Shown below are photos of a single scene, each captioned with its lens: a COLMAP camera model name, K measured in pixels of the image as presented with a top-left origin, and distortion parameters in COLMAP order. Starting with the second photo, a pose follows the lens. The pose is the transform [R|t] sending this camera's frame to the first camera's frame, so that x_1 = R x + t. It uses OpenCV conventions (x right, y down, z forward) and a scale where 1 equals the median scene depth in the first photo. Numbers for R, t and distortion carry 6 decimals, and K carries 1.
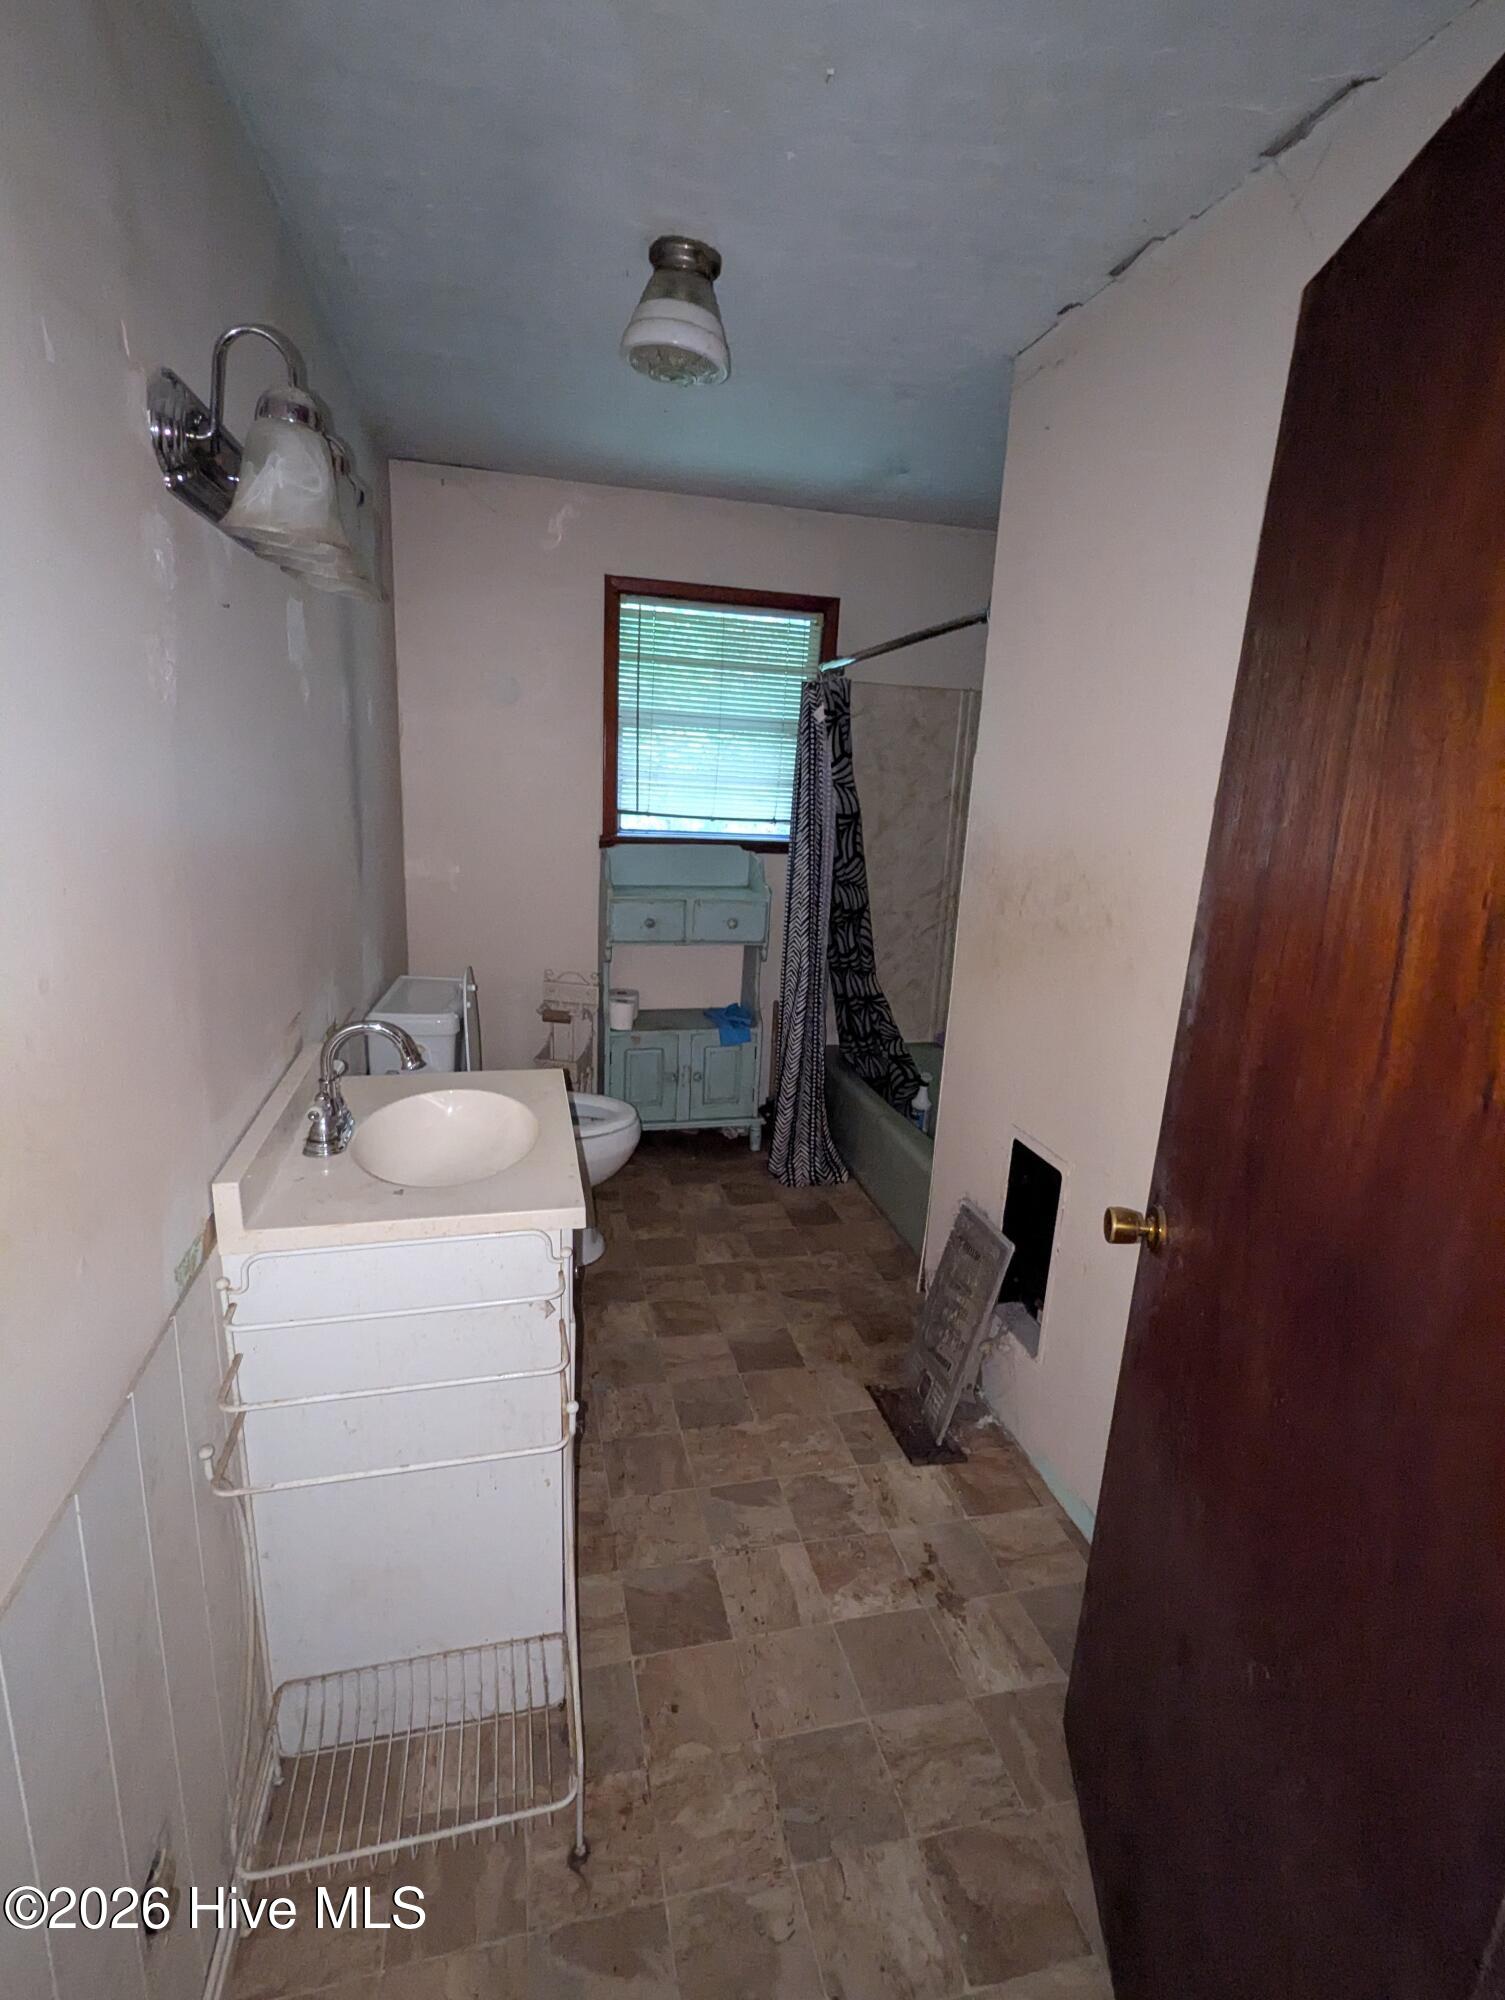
lens RADIAL K [[941.6, 0, 755.9], [0, 941.6, 997.4], [0, 0, 1]] dist [-0.001731, 0.002218]
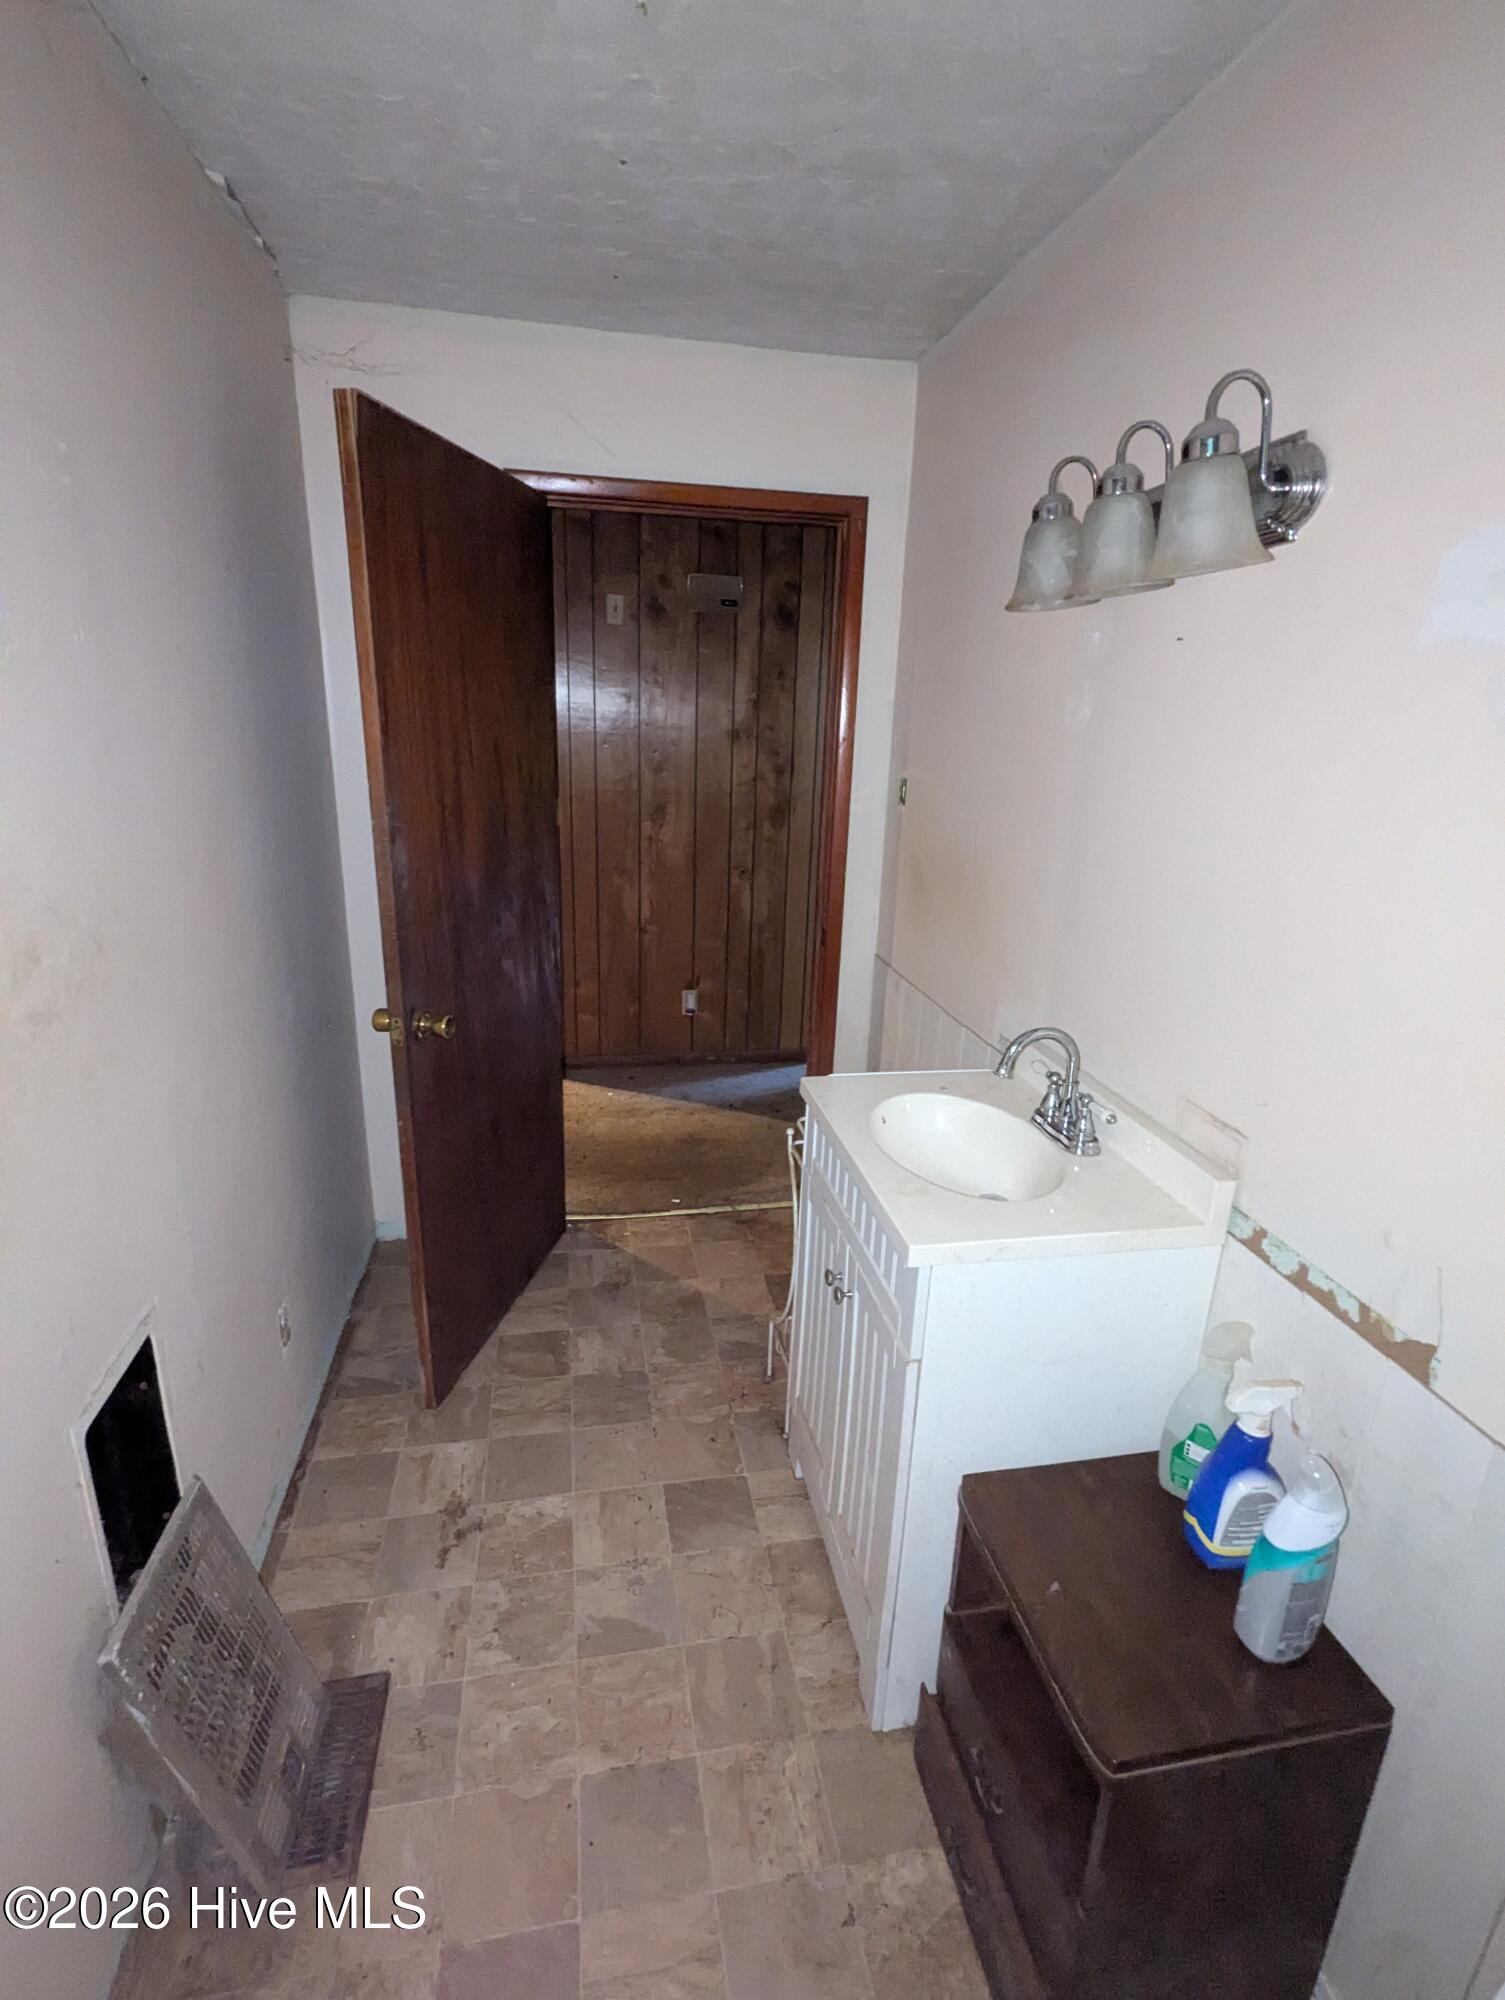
lens RADIAL K [[941.6, 0, 751.9], [0, 941.6, 997.4], [0, 0, 1]] dist [-0.001731, 0.002218]
pose [[-0.994864, -0.094832, 0.035391, -0.027572], [-0.062298, 0.849233, 0.524330, -0.106745], [-0.079778, 0.519433, -0.850779, 0.386330]]
